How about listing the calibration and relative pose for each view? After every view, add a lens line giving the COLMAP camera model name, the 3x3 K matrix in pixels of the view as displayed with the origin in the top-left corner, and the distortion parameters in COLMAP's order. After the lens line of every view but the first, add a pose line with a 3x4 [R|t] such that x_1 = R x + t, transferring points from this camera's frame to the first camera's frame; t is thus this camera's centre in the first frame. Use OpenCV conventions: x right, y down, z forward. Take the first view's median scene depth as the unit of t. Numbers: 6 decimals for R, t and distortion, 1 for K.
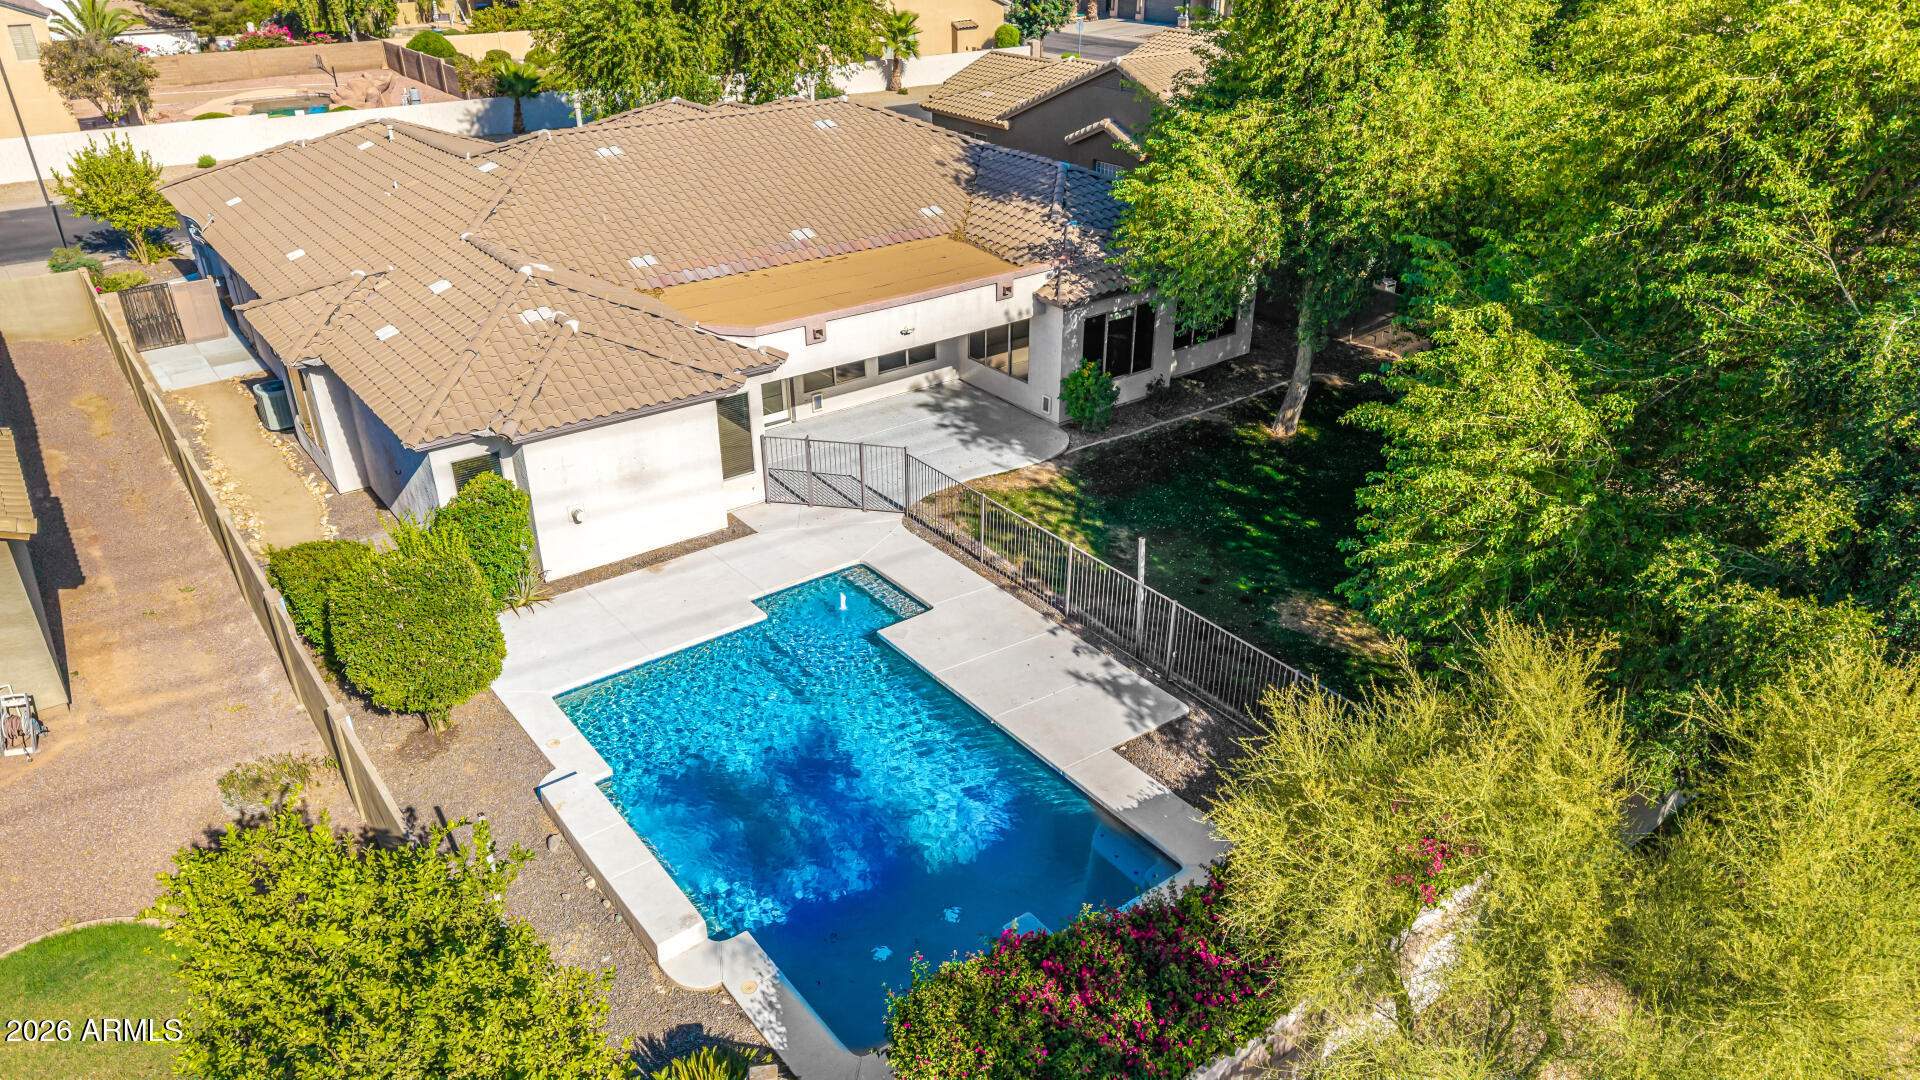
lens RADIAL K [[1313.3, 0, 960.0], [0, 1313.3, 540.0], [0, 0, 1]] dist [0.006206, -0.001533]
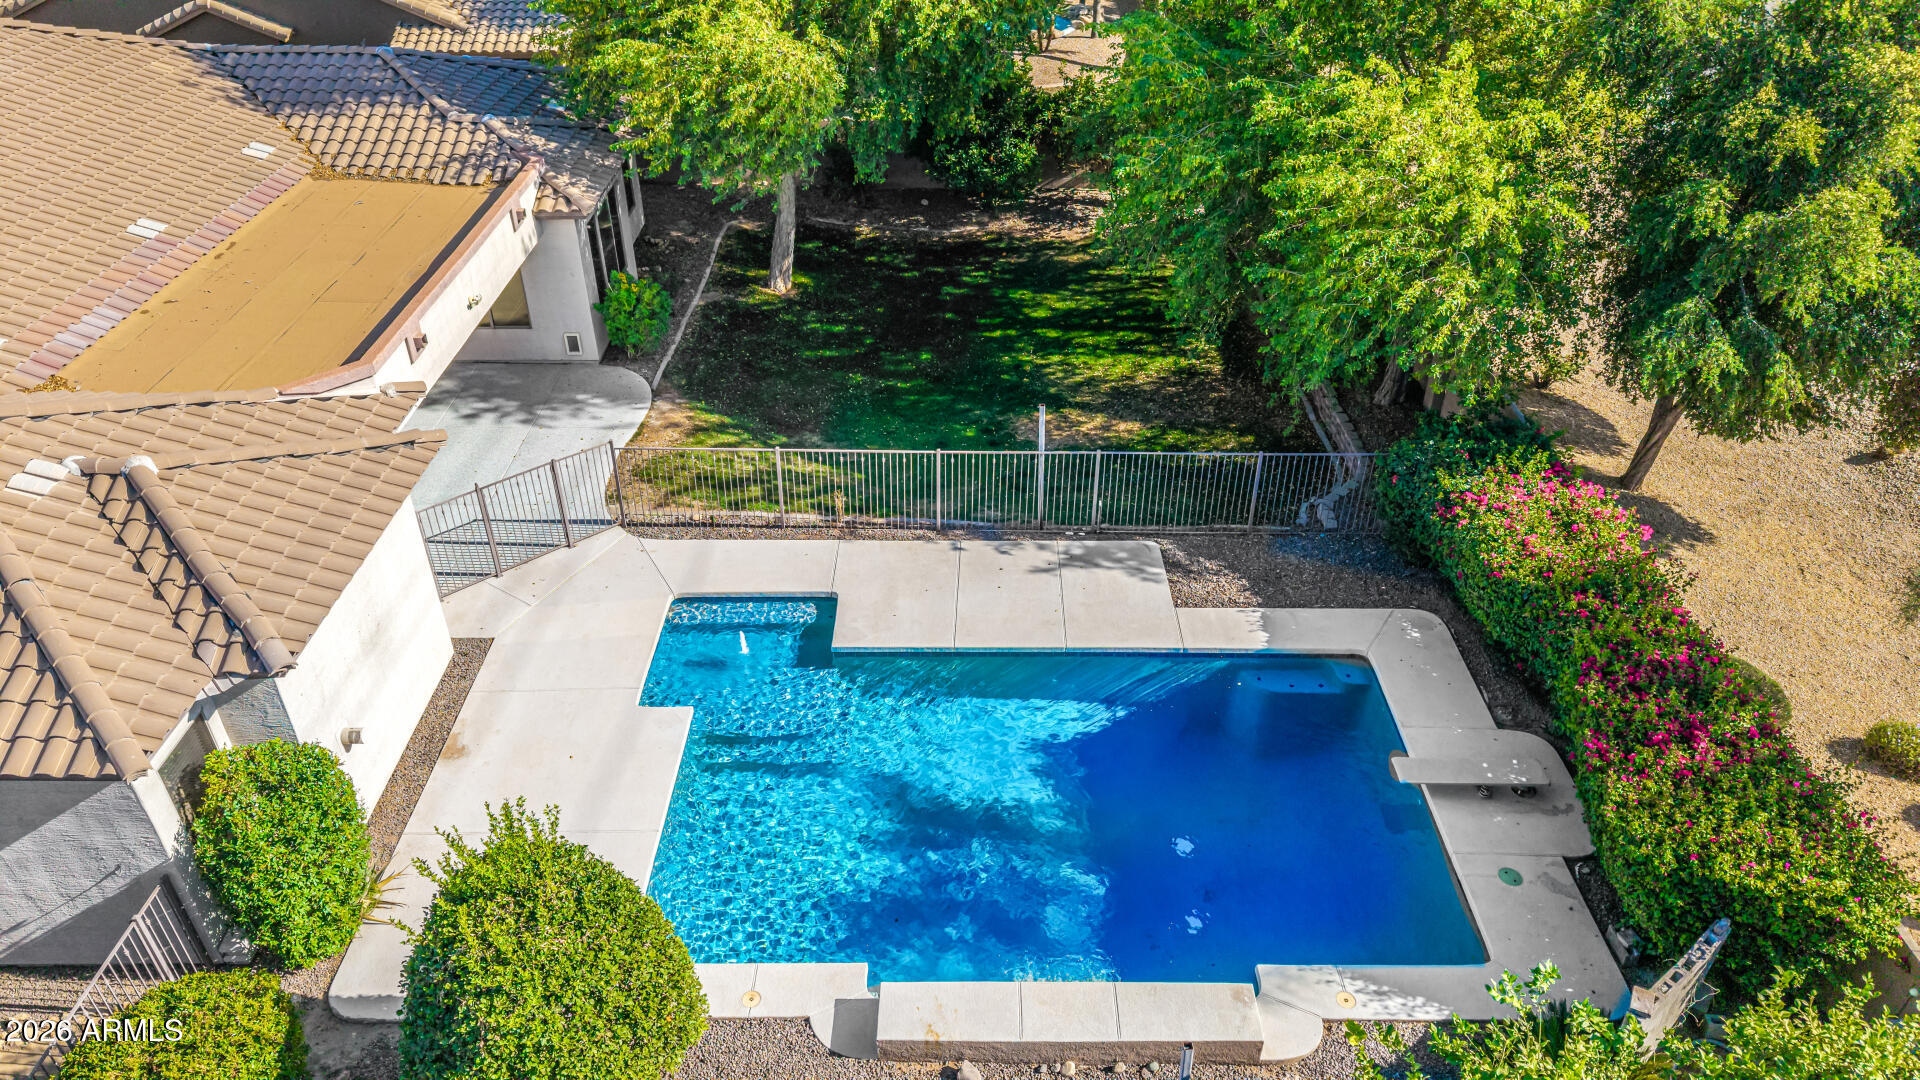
lens RADIAL K [[1313.3, 0, 960.0], [0, 1313.3, 540.0], [0, 0, 1]] dist [0.006206, -0.001533]
pose [[0.595108, -0.444330, 0.669639, -0.457708], [0.359838, 0.892383, 0.272340, -0.154884], [-0.718584, 0.078890, 0.690952, 0.339663]]
